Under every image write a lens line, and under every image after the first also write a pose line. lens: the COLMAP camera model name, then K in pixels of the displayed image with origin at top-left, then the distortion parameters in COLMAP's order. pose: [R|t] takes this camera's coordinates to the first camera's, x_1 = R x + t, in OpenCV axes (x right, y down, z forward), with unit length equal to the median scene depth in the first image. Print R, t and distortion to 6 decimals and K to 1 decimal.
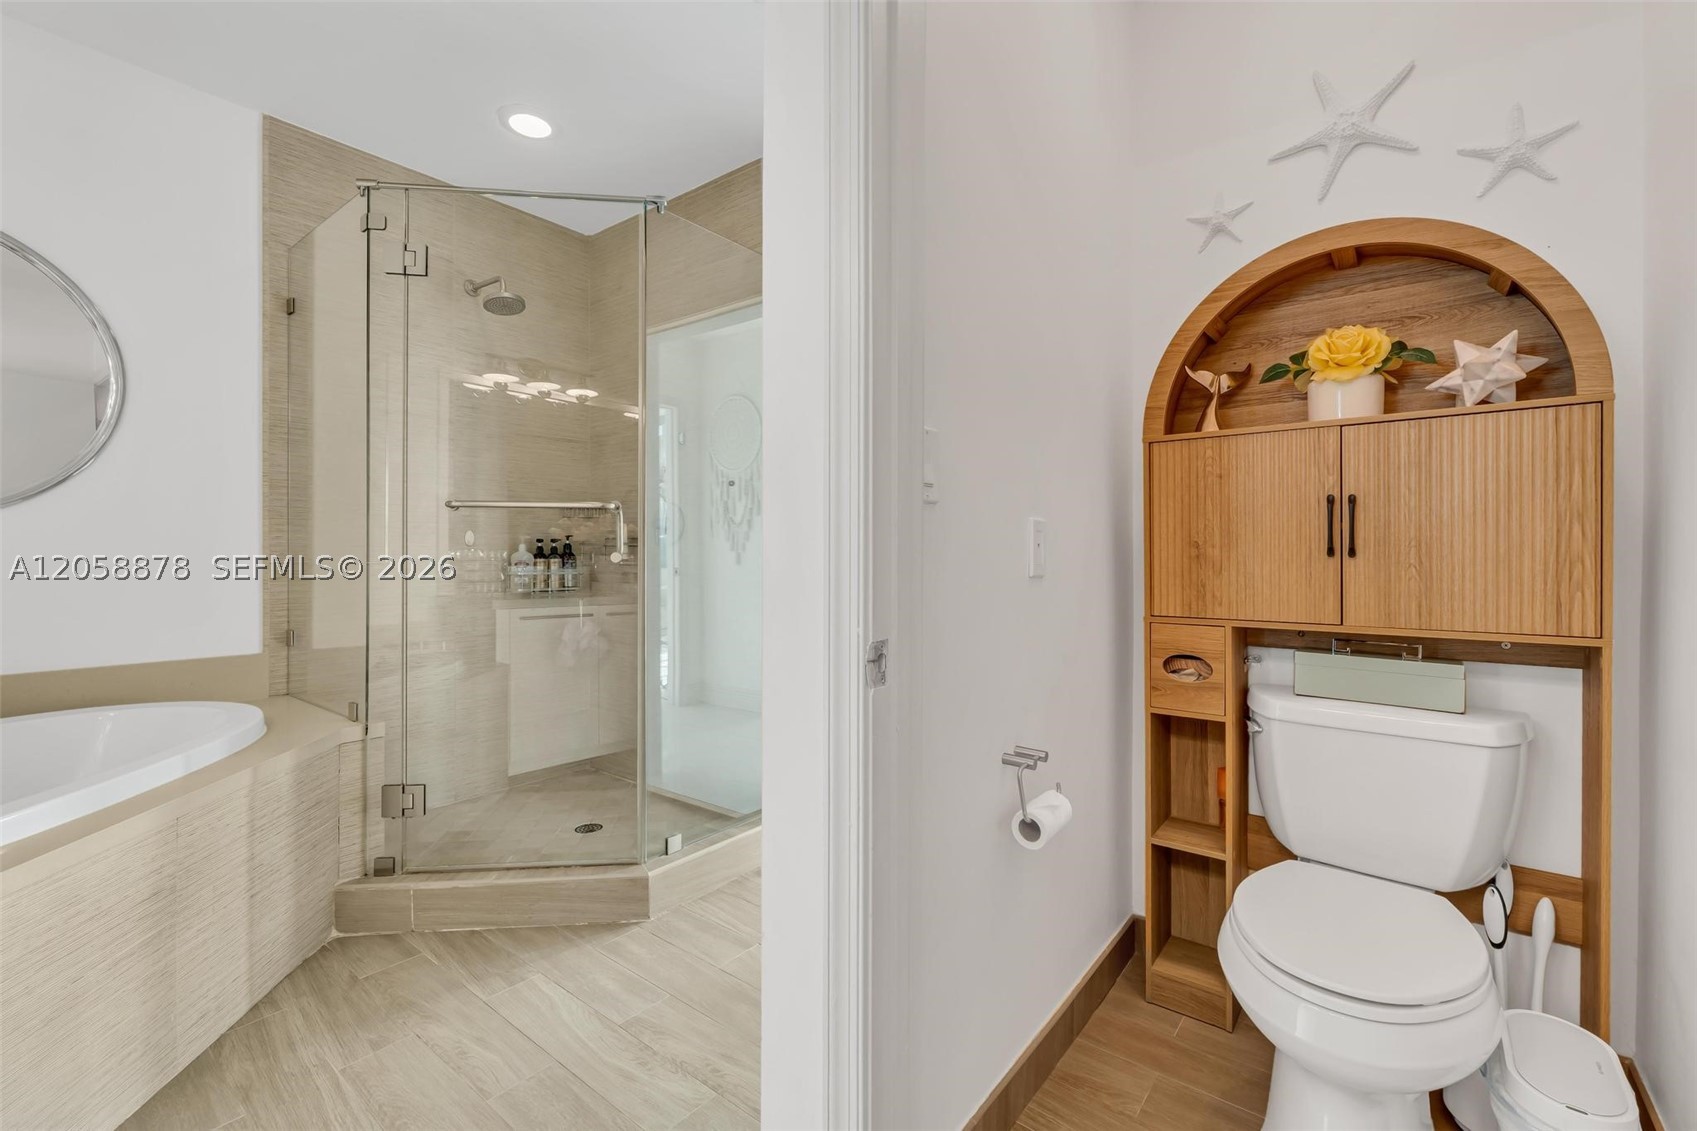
lens RADIAL K [[715.0, 0, 854.2], [0, 715.0, 559.0], [0, 0, 1]] dist [-0.003417, -0.000539]
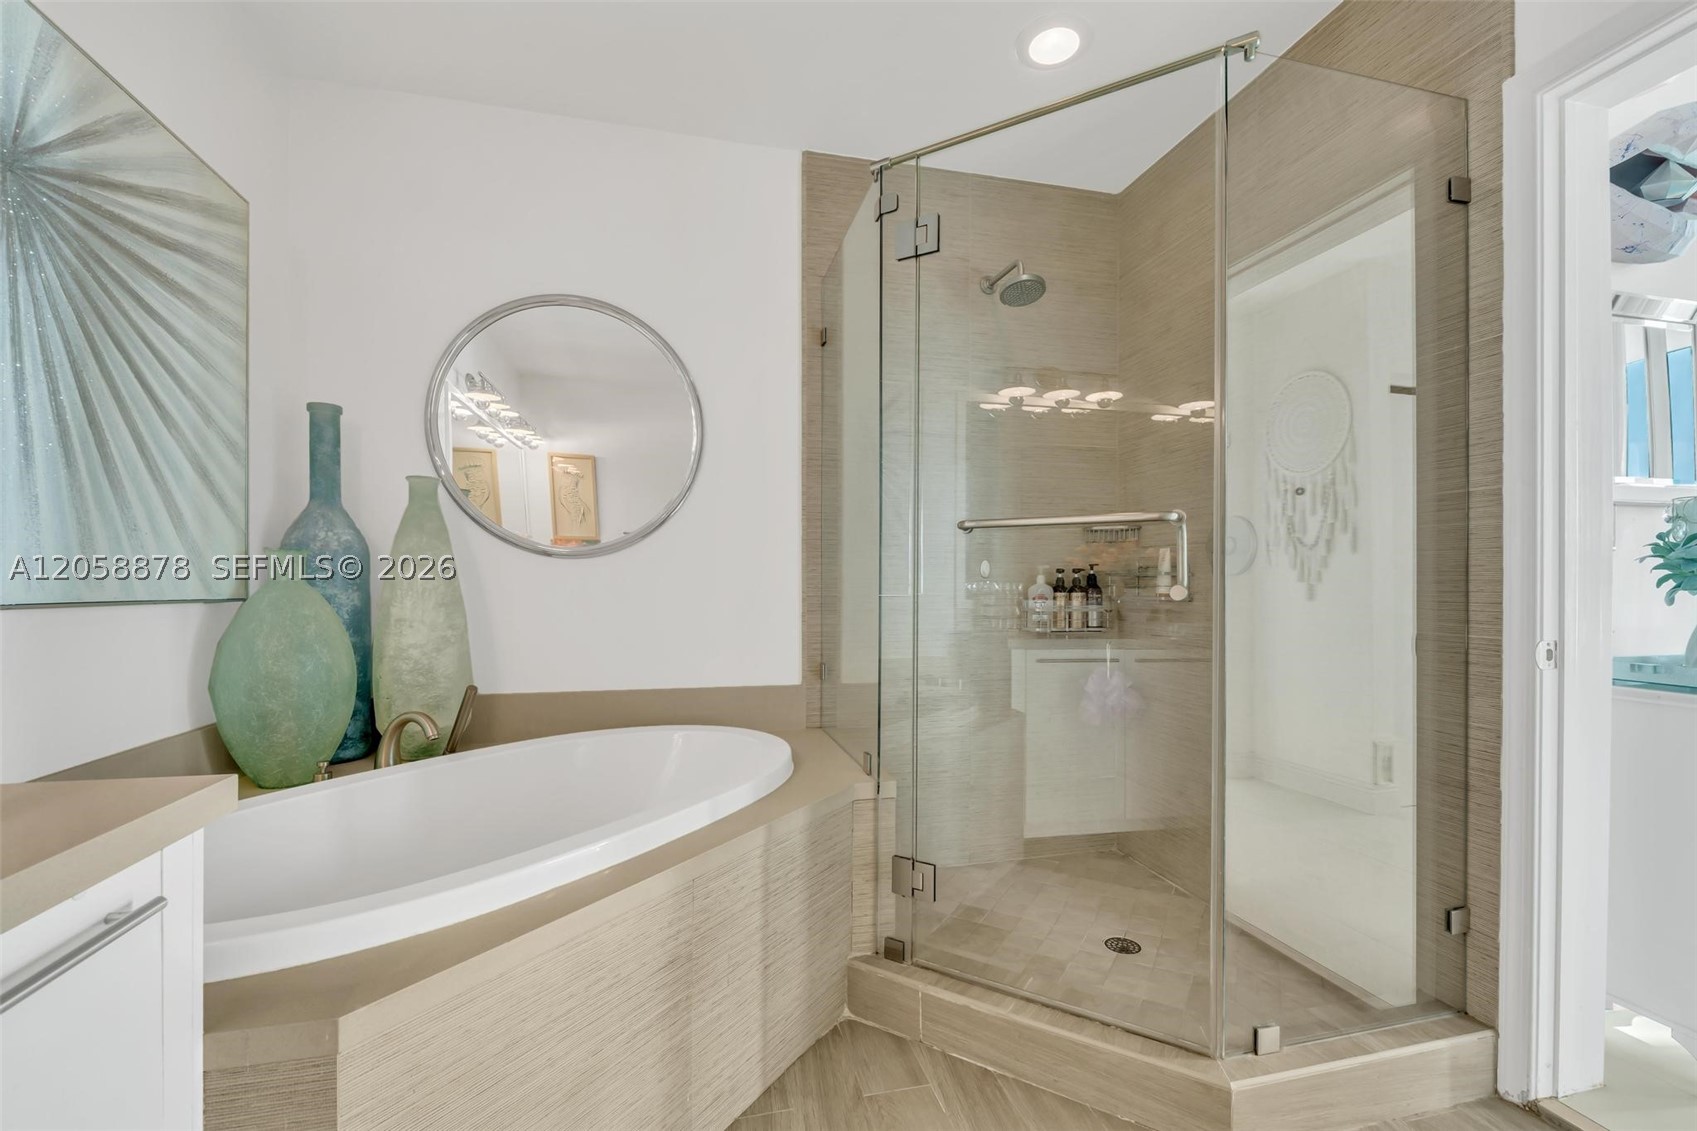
lens RADIAL K [[735.0, 0, 852.9], [0, 735.0, 586.1], [0, 0, 1]] dist [-0.002840, -0.000189]
pose [[0.782223, 0.000297, -0.622998, -0.124354], [-0.004207, 0.999980, -0.004806, -0.003334], [0.622984, 0.006380, 0.782208, 0.233245]]
